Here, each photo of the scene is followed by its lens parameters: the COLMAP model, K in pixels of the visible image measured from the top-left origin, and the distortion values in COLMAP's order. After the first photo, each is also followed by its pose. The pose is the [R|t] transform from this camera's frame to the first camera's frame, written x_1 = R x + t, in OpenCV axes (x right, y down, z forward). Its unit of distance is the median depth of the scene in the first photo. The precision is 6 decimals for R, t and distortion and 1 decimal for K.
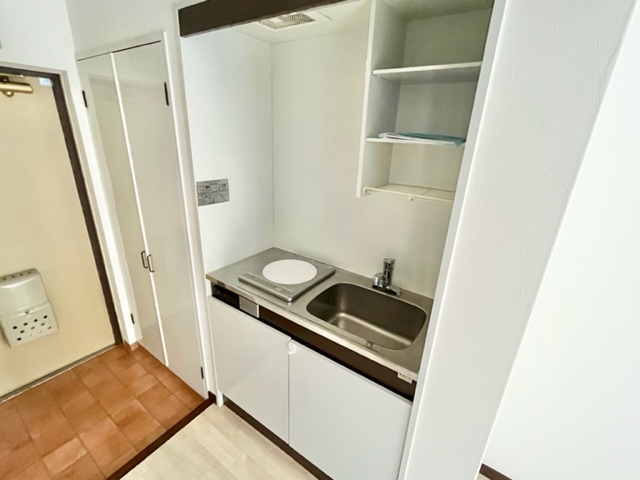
lens RADIAL K [[294.2, 0, 320.0], [0, 294.2, 240.0], [0, 0, 1]] dist [-0.003052, -0.000044]
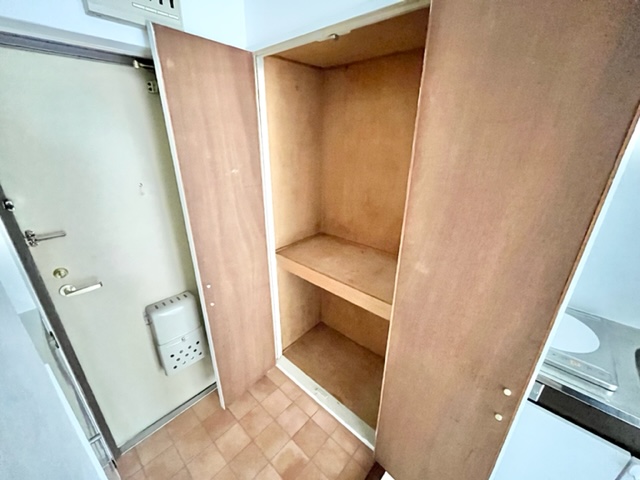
lens RADIAL K [[261.1, 0, 320.0], [0, 261.1, 240.0], [0, 0, 1]] dist [-0.001475, 0.000356]
pose [[0.990723, 0.013371, -0.135239, -0.480760], [-0.010461, 0.999699, 0.022203, -0.090034], [0.135496, -0.020582, 0.990564, 0.261435]]
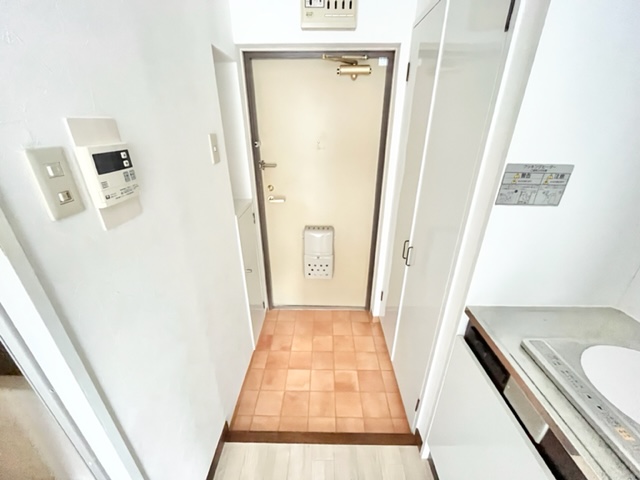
lens RADIAL K [[261.1, 0, 320.0], [0, 261.1, 240.0], [0, 0, 1]] dist [-0.001475, 0.000356]
pose [[0.562216, 0.303785, -0.769173, -0.137642], [-0.267565, 0.946881, 0.178398, -0.034516], [0.782510, 0.105506, 0.613634, 0.301623]]
